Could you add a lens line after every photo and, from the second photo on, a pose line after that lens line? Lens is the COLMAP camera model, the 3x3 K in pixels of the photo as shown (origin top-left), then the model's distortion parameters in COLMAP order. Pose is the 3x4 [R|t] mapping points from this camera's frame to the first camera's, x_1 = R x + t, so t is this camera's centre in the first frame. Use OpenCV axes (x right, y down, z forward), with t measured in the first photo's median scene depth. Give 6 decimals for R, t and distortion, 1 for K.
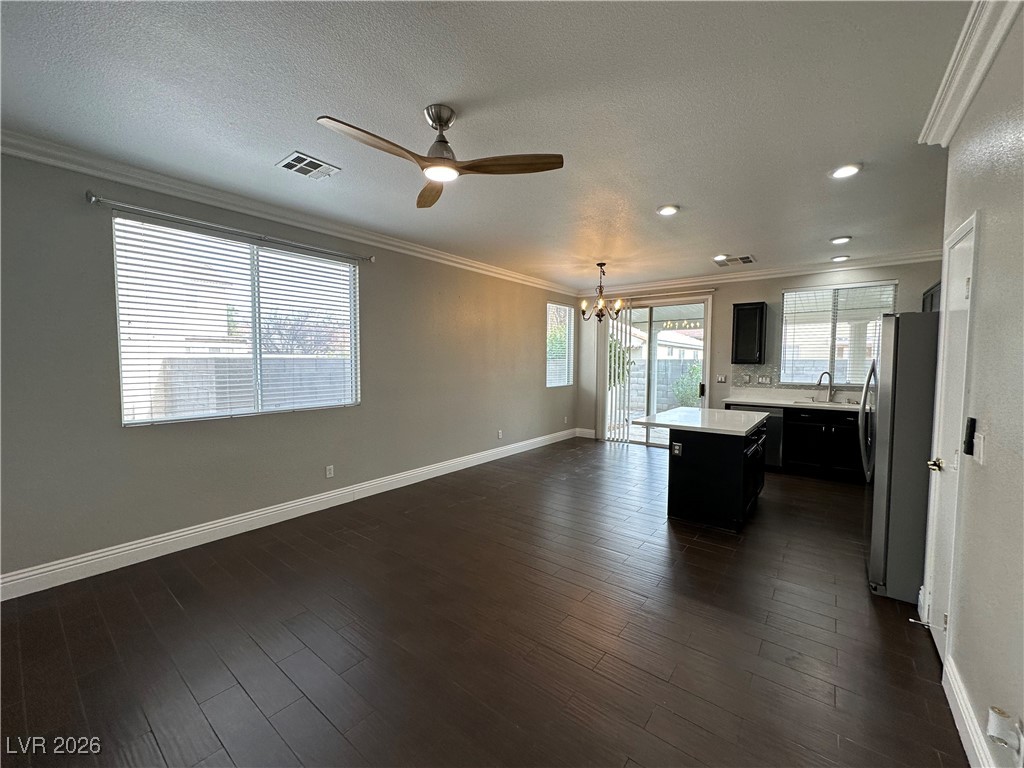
lens RADIAL K [[408.0, 0, 512.1], [0, 408.0, 382.7], [0, 0, 1]] dist [-0.001635, 0.000267]
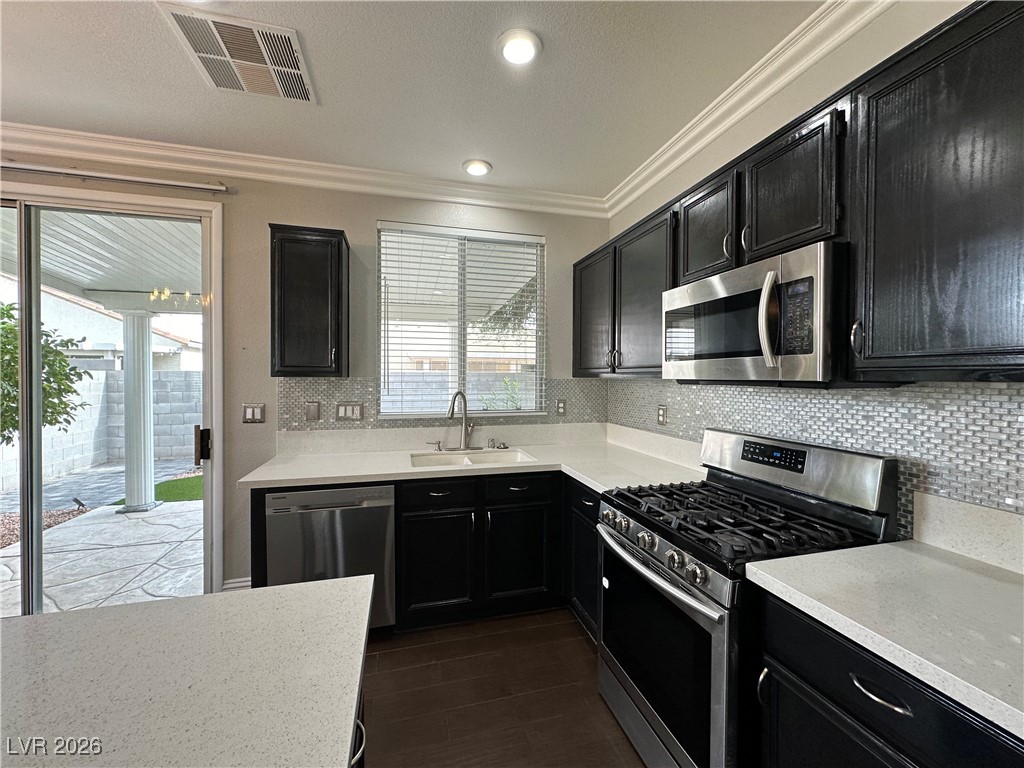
lens RADIAL K [[408.0, 0, 512.1], [0, 408.0, 382.7], [0, 0, 1]] dist [-0.001635, 0.000267]
pose [[0.595412, -0.014216, 0.803295, 0.364629], [0.042951, 0.998977, -0.014157, -0.024798], [-0.802272, 0.042931, 0.595414, 0.587402]]
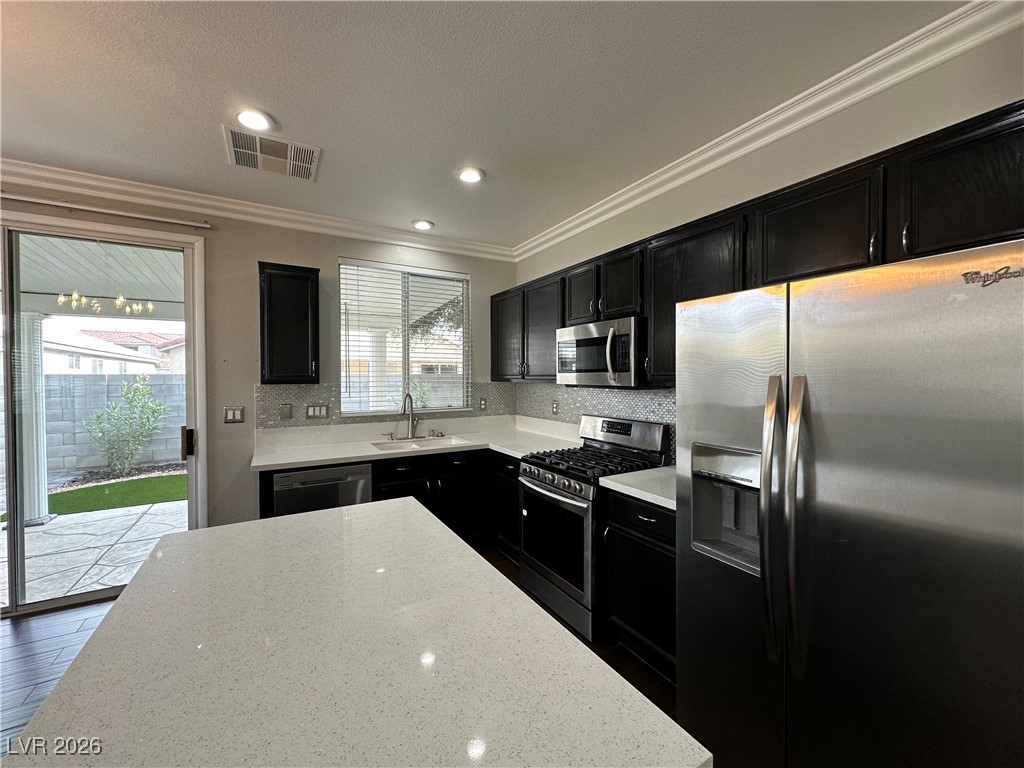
lens RADIAL K [[408.0, 0, 512.1], [0, 408.0, 382.7], [0, 0, 1]] dist [-0.001635, 0.000267]
pose [[0.367988, -0.020361, 0.929608, 0.197140], [0.053975, 0.998542, 0.000505, -0.032140], [-0.928263, 0.049989, 0.368550, 0.547032]]
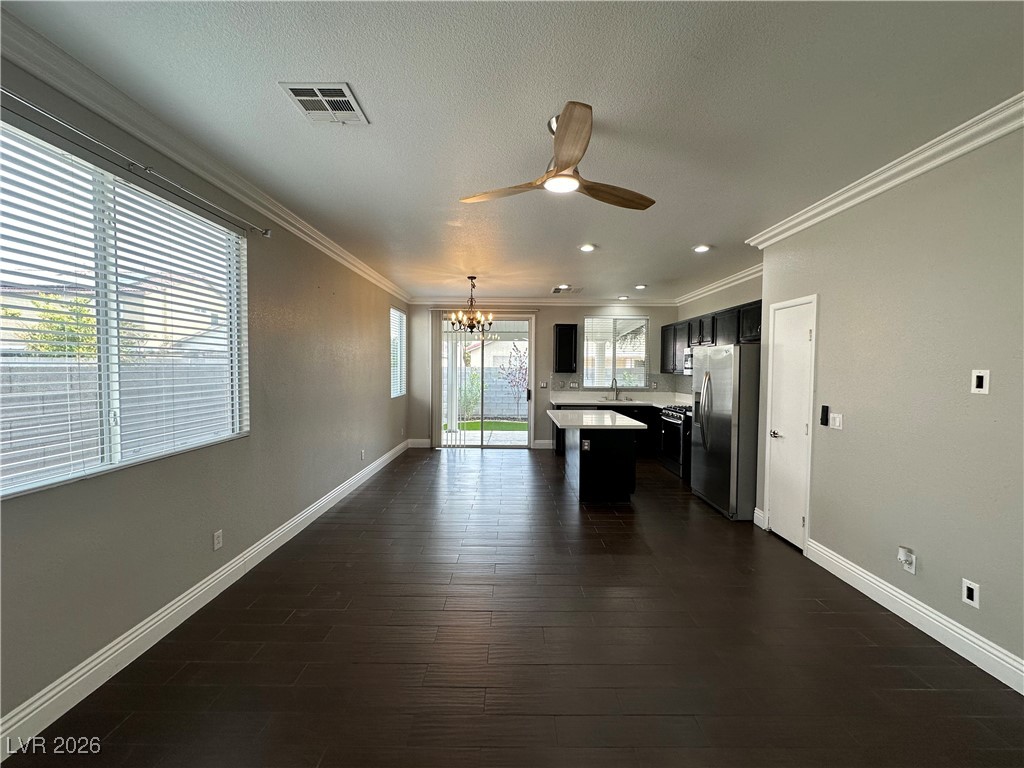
lens RADIAL K [[408.0, 0, 512.1], [0, 408.0, 382.7], [0, 0, 1]] dist [-0.001635, 0.000267]
pose [[0.784892, -0.020623, 0.619290, -0.327129], [0.029069, 0.999571, -0.003555, -0.015200], [-0.618951, 0.020792, 0.785155, 0.119640]]
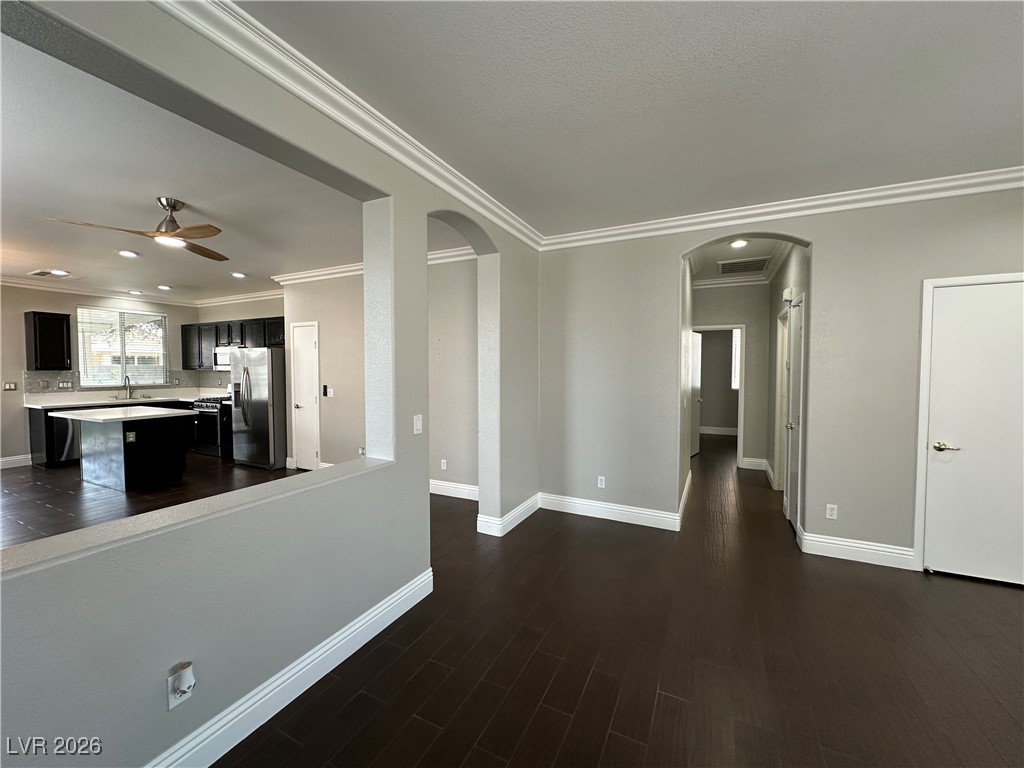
lens RADIAL K [[408.0, 0, 512.1], [0, 408.0, 382.7], [0, 0, 1]] dist [-0.001635, 0.000267]
pose [[-0.199787, -0.040895, 0.978986, -0.693826], [0.051123, 0.997333, 0.052094, -0.008122], [-0.978505, 0.060456, -0.197164, 0.045978]]
